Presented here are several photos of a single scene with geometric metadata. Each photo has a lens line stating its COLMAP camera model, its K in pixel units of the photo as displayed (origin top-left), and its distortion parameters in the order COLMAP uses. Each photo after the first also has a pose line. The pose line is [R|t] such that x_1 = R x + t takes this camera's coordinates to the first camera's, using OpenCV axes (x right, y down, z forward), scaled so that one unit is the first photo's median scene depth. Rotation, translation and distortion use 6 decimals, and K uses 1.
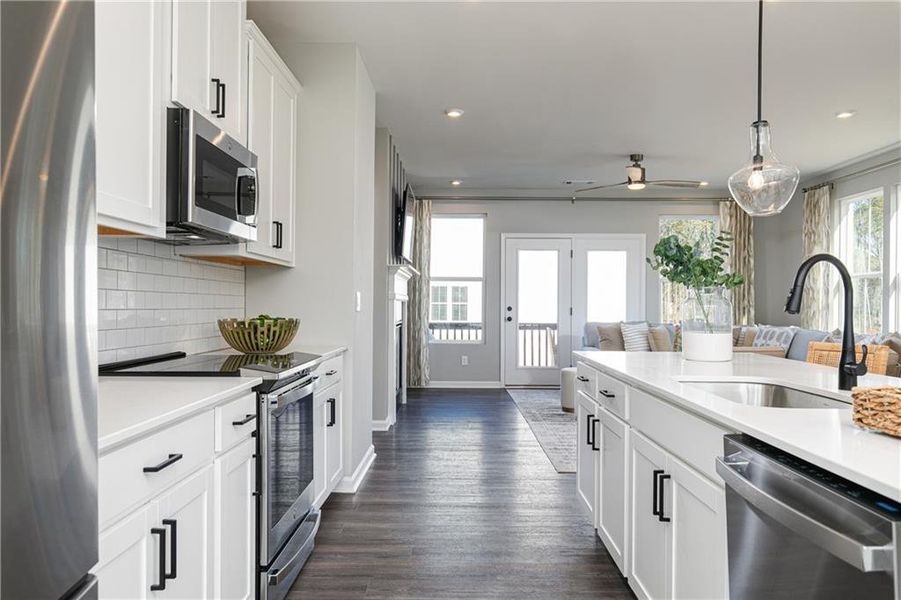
lens RADIAL K [[661.3, 0, 450.5], [0, 661.3, 300.0], [0, 0, 1]] dist [0.007929, 0.000560]
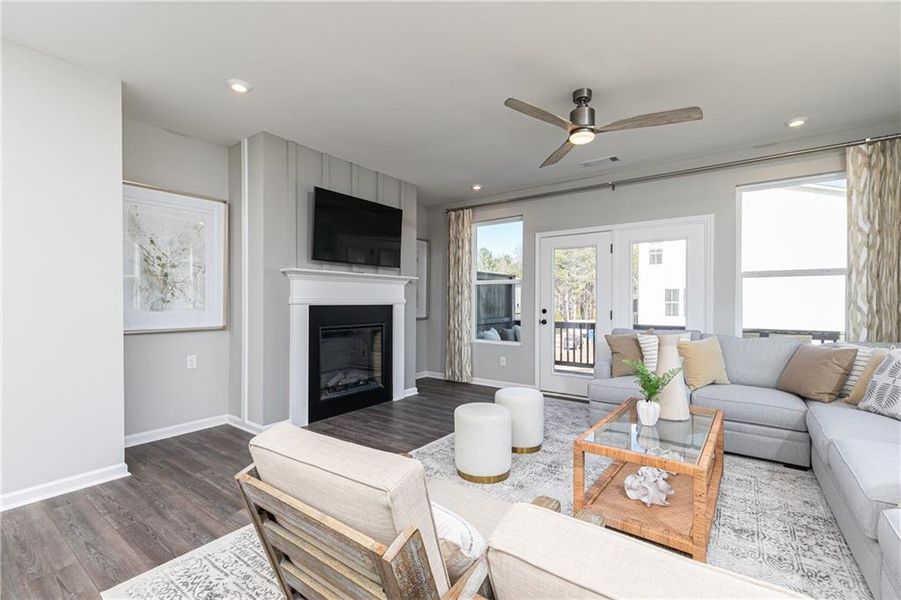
lens RADIAL K [[400.3, 0, 454.8], [0, 400.3, 304.6], [0, 0, 1]] dist [0.002802, 0.000236]
pose [[0.807379, 0.000750, -0.590033, 0.330934], [0.005929, 0.999938, 0.009384, -0.002533], [0.590003, -0.011075, 0.807325, 0.461274]]
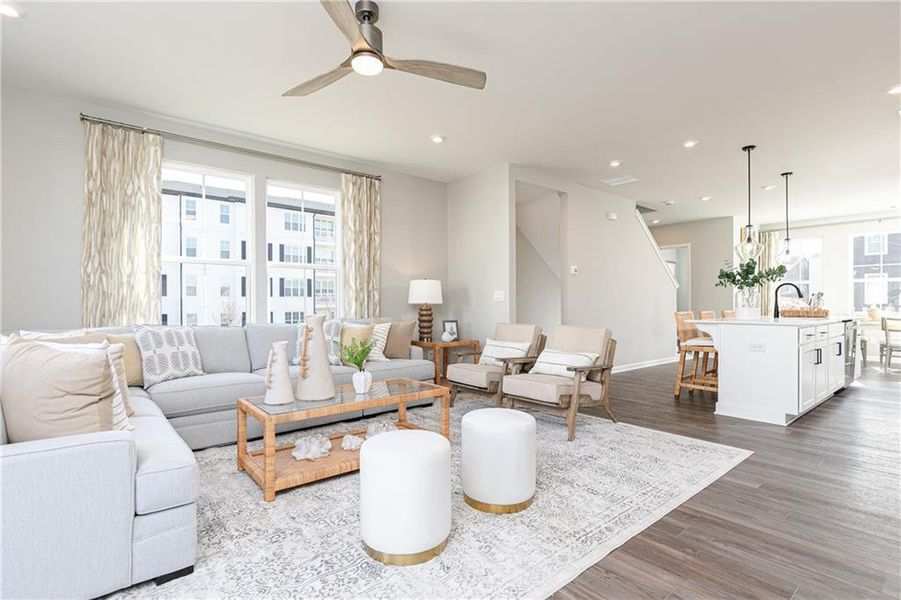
lens RADIAL K [[437.9, 0, 451.1], [0, 437.9, 302.6], [0, 0, 1]] dist [-0.000356, -0.000455]
pose [[-0.648650, -0.004540, 0.761074, -0.026266], [-0.003538, 0.999989, 0.002950, 0.013216], [-0.761079, -0.000779, -0.648659, 0.930025]]
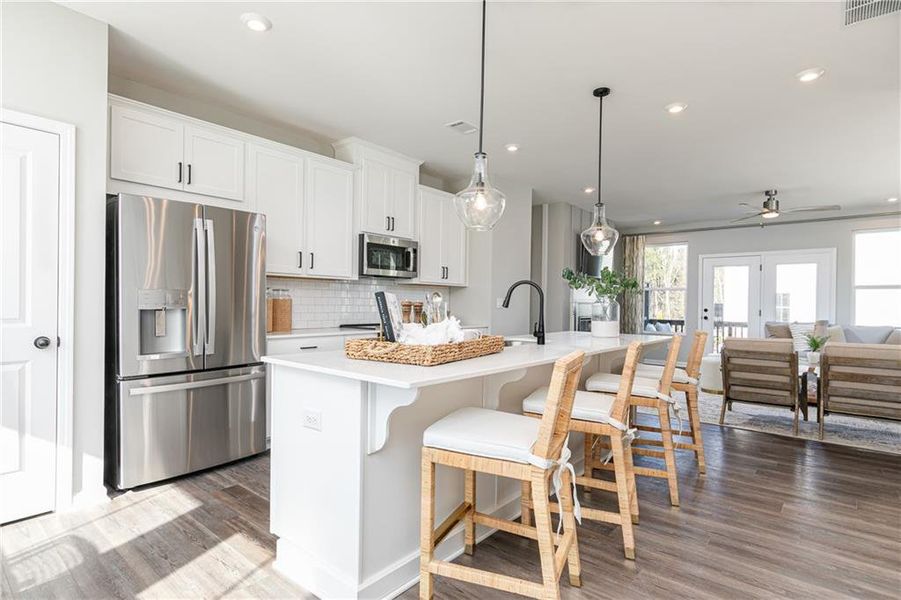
lens RADIAL K [[464.9, 0, 436.8], [0, 464.9, 303.8], [0, 0, 1]] dist [-0.021904, 0.000516]
pose [[0.752645, 0.006039, -0.658399, 0.300144], [-0.005907, 0.999980, 0.002419, 0.001185], [0.658400, 0.002068, 0.752666, -0.074590]]
